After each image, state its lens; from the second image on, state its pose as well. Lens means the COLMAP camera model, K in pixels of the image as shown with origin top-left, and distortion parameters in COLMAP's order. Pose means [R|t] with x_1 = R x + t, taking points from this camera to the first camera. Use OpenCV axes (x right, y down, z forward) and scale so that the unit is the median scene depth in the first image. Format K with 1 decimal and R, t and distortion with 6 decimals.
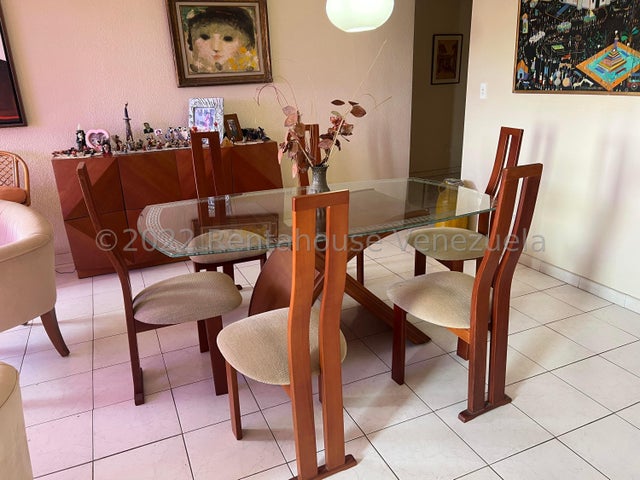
lens RADIAL K [[484.4, 0, 319.3], [0, 484.4, 241.1], [0, 0, 1]] dist [0.004899, -0.015158]
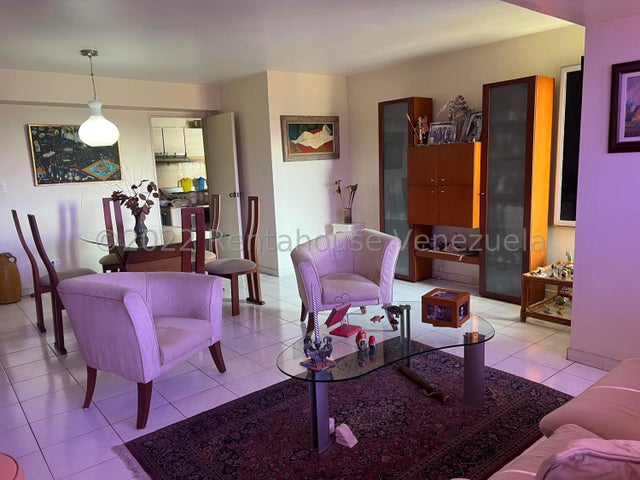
lens RADIAL K [[484.4, 0, 320.0], [0, 484.4, 240.5], [0, 0, 1]] dist [0.004899, -0.015158]
pose [[-0.269990, -0.119956, 0.955362, -1.556727], [0.347839, 0.913051, 0.212944, -0.174242], [-0.897838, 0.389805, -0.204789, 0.618045]]
